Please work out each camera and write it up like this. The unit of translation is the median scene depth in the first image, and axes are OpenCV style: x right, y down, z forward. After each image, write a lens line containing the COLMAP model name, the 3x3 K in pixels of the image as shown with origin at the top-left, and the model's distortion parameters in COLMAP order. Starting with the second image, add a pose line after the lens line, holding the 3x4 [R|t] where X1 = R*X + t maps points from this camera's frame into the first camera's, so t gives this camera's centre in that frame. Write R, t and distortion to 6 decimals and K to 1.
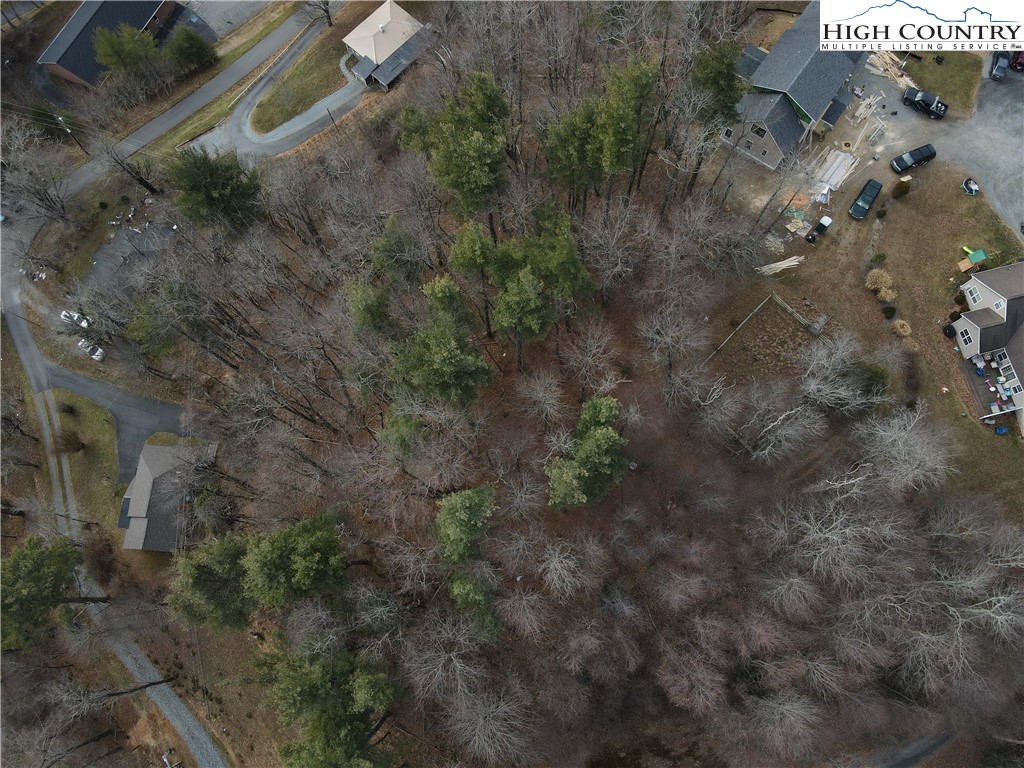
lens RADIAL K [[734.0, 0, 509.5], [0, 734.0, 384.0], [0, 0, 1]] dist [0.002316, 0.000831]
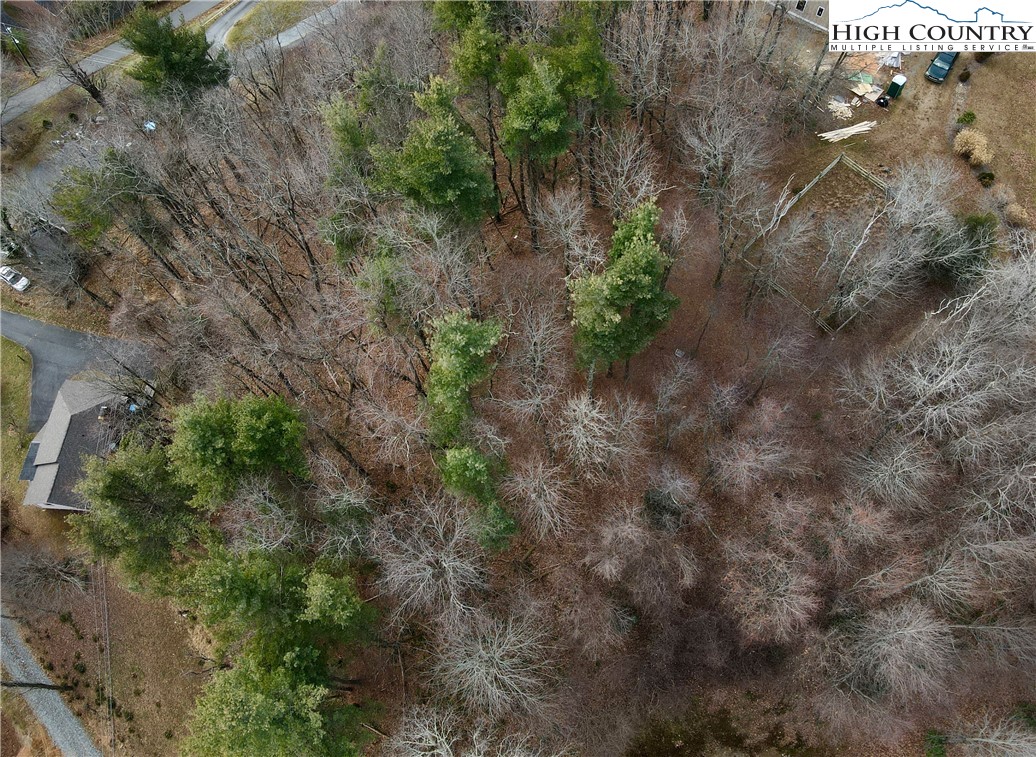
lens RADIAL K [[856.6, 0, 520.7], [0, 856.6, 378.1], [0, 0, 1]] dist [0.007070, -0.009756]
pose [[0.999987, 0.000529, -0.005016, 0.003688], [-0.001478, 0.981567, -0.191111, 0.315198], [0.004822, 0.191116, 0.981556, 0.106455]]
